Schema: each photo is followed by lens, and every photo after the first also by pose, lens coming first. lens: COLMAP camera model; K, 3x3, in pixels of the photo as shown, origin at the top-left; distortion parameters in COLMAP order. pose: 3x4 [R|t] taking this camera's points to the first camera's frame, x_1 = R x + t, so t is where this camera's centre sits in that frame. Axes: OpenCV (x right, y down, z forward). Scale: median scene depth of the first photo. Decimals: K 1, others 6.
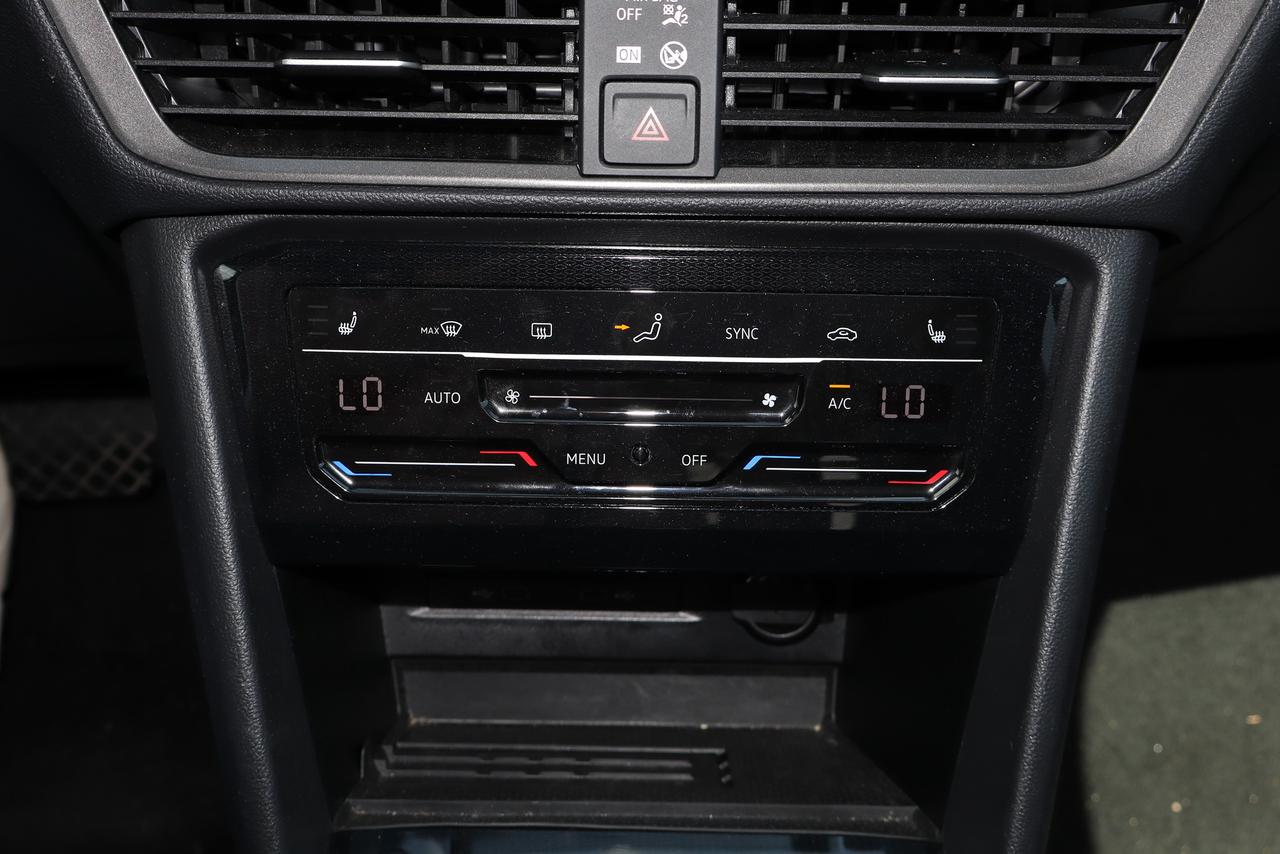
lens RADIAL K [[1471.3, 0, 640.0], [0, 1471.3, 427.0], [0, 0, 1]] dist [-0.007811, 0.002277]
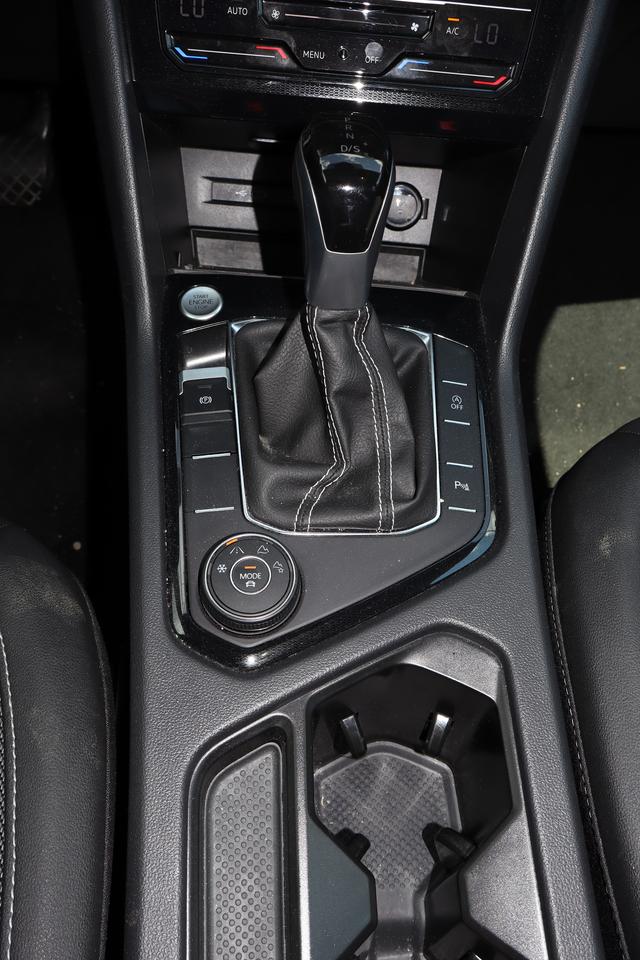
lens RADIAL K [[801.7, 0, 320.0], [0, 801.7, 480.0], [0, 0, 1]] dist [-0.006266, -0.002798]
pose [[0.997640, 0.048519, 0.048575, -0.051714], [-0.057761, 0.975593, 0.211853, 0.329752], [-0.037111, -0.214159, 0.976094, -0.096228]]
